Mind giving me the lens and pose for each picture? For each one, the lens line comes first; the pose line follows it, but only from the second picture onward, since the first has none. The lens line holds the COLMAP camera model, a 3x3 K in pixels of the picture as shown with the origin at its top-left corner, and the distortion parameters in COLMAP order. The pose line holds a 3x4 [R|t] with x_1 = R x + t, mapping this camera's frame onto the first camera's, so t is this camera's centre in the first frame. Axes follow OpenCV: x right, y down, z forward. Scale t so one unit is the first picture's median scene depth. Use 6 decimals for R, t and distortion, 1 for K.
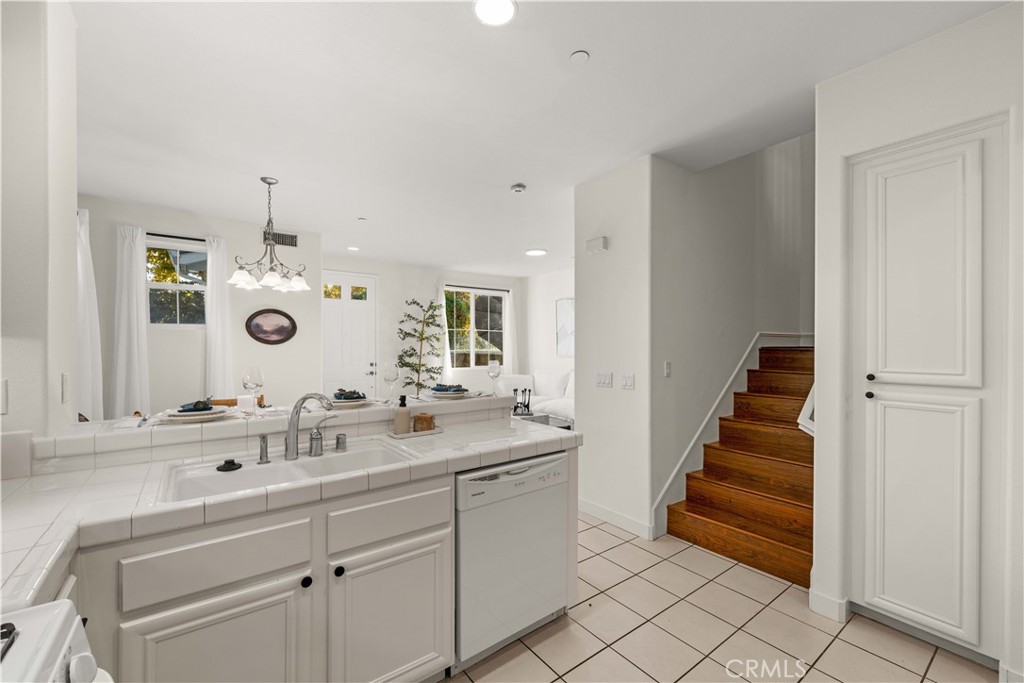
lens RADIAL K [[419.2, 0, 510.4], [0, 419.2, 344.3], [0, 0, 1]] dist [-0.001202, 0.000441]
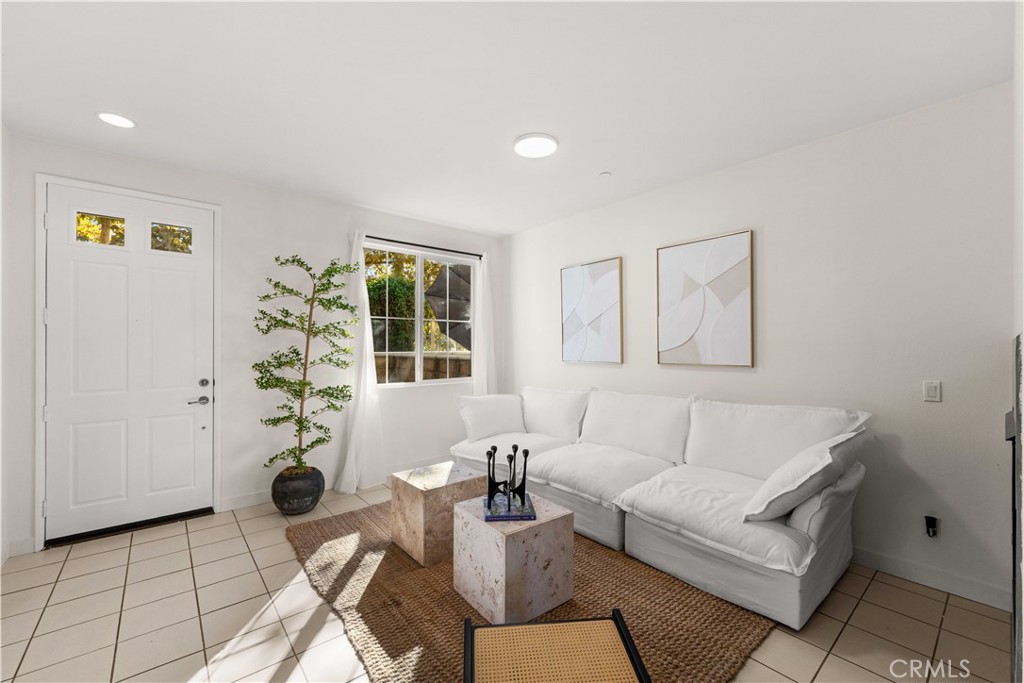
lens RADIAL K [[419.2, 0, 509.2], [0, 419.2, 341.2], [0, 0, 1]] dist [-0.001202, 0.000441]
pose [[0.998509, 0.001867, 0.054561, 0.005077], [-0.001515, 0.999978, -0.006496, 0.001415], [-0.054572, 0.006404, 0.998489, 0.475239]]
